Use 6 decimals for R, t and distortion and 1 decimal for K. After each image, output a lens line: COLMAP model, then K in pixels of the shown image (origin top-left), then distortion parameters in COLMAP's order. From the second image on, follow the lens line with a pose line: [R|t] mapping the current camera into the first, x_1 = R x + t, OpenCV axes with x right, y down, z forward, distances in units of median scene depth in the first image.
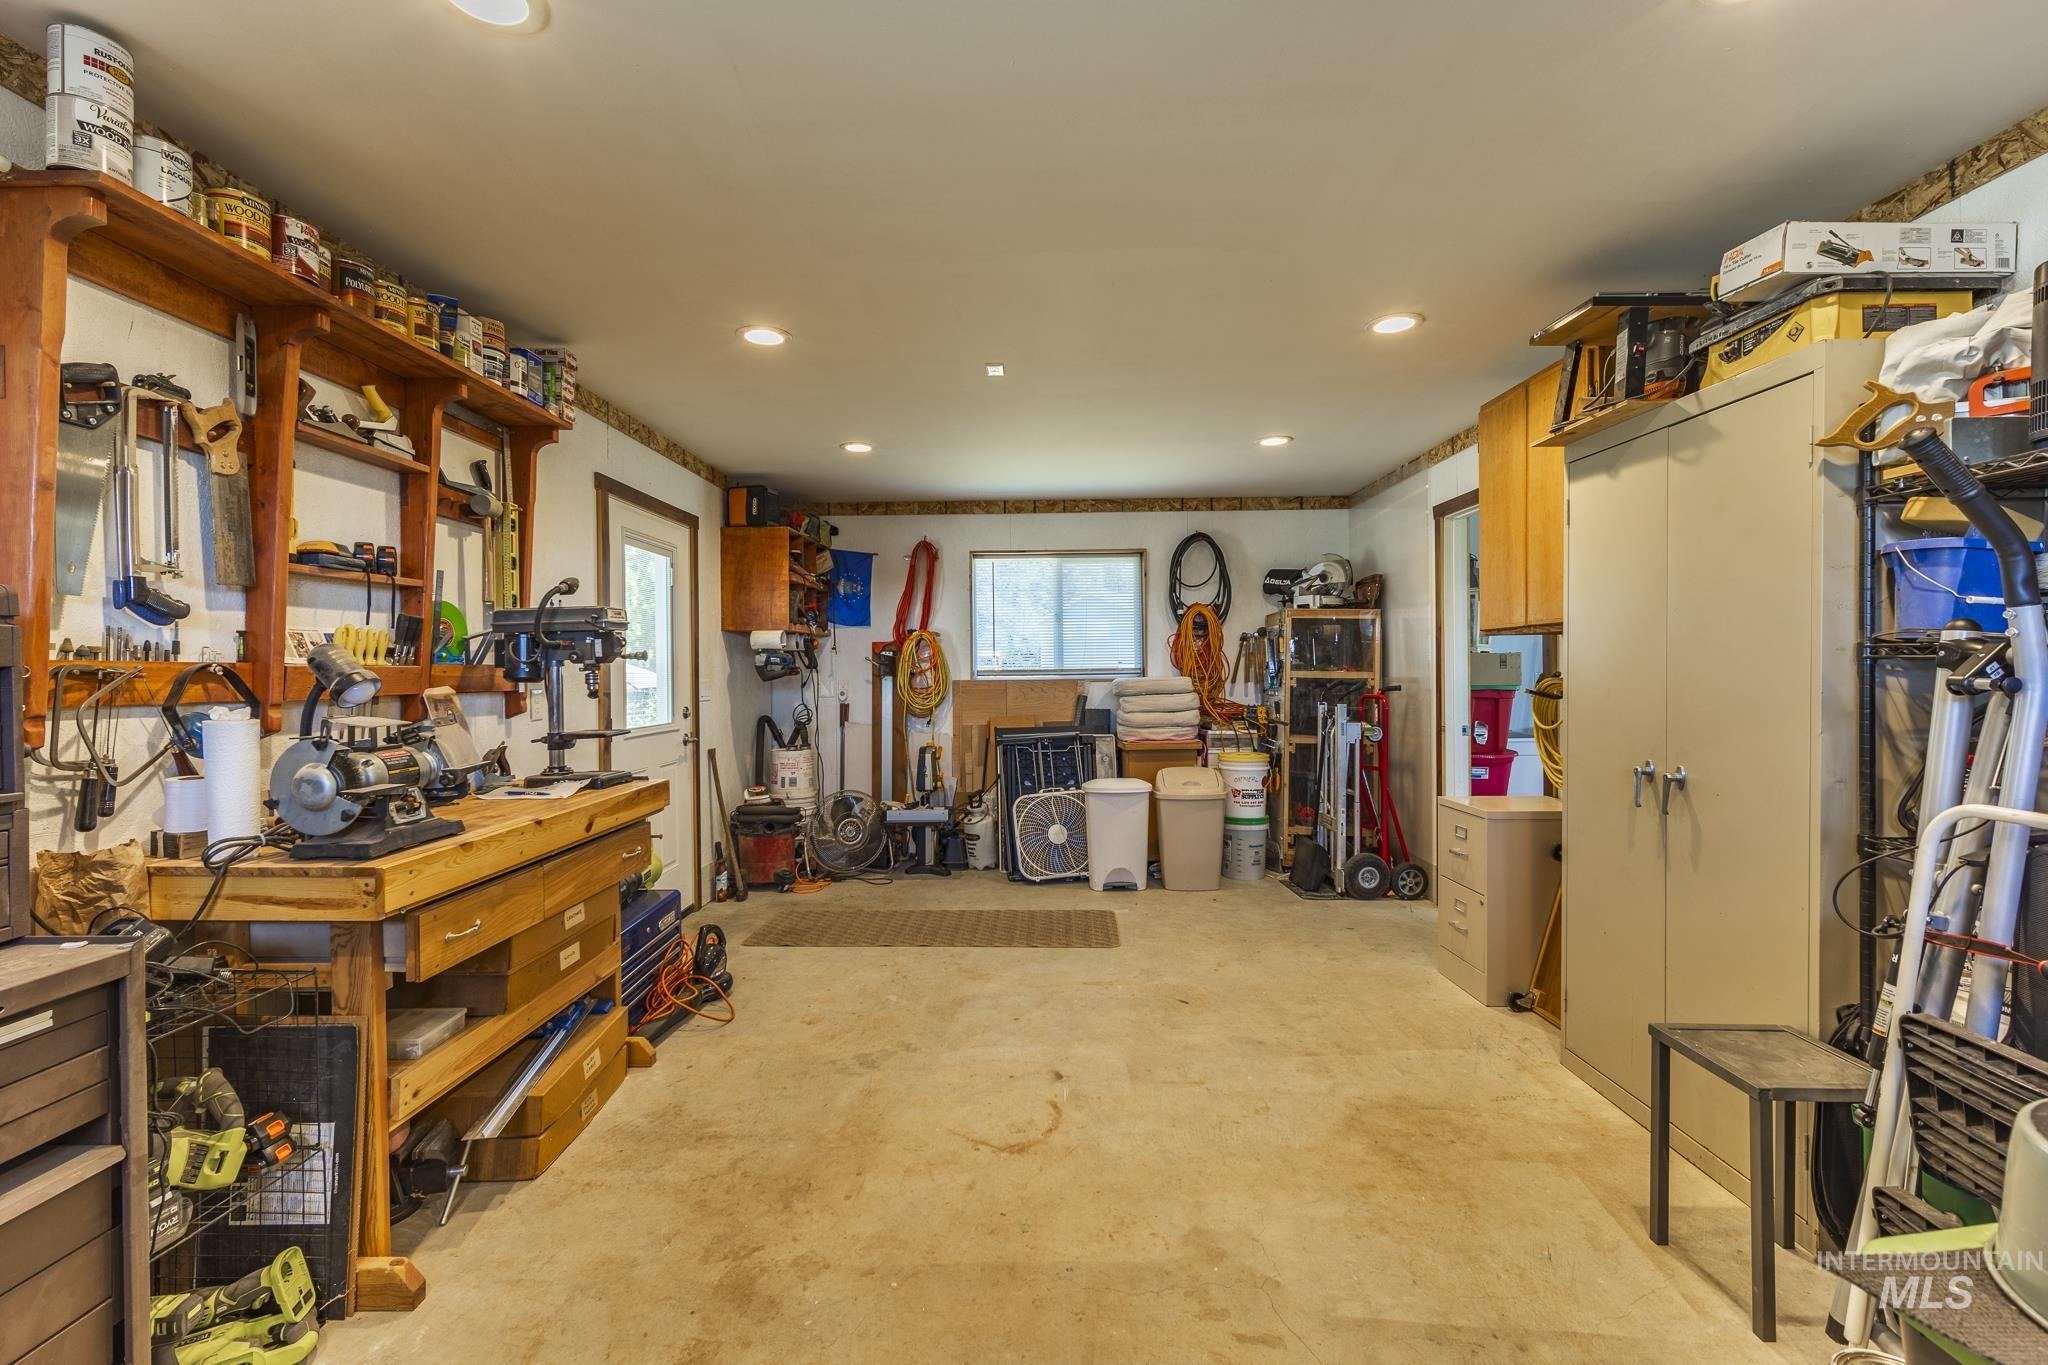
lens RADIAL K [[872.9, 0, 1021.3], [0, 872.9, 675.4], [0, 0, 1]] dist [0.005365, -0.000085]
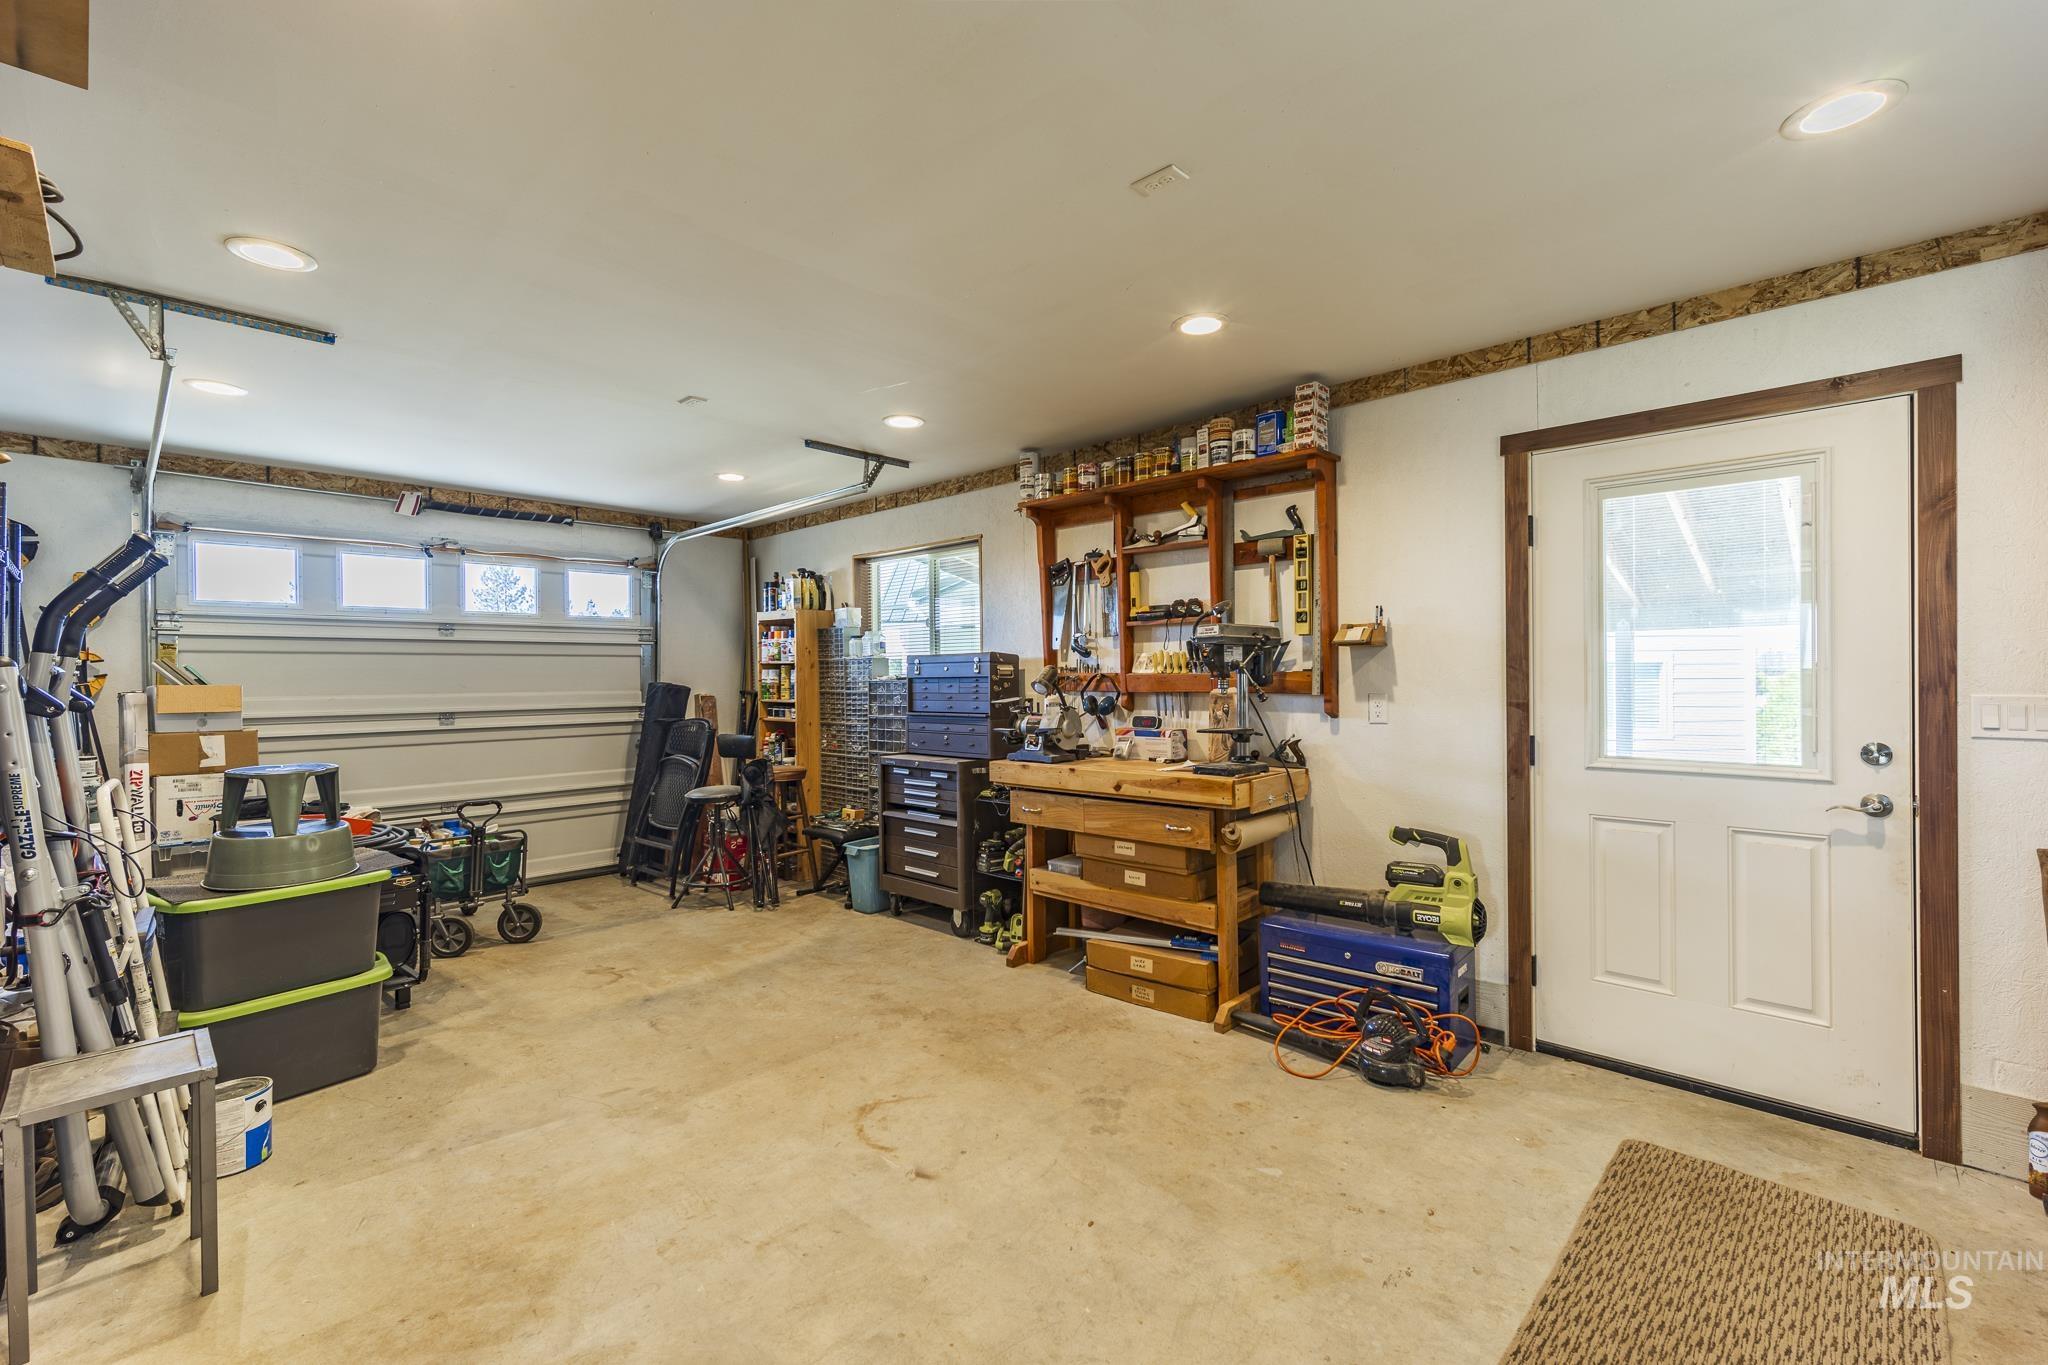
lens RADIAL K [[872.9, 0, 1021.3], [0, 872.9, 675.4], [0, 0, 1]] dist [0.005365, -0.000085]
pose [[-0.675060, 0.014199, -0.737626, 0.671509], [0.007942, 0.999897, 0.011979, -0.028609], [0.737720, 0.002228, -0.675103, 1.871306]]
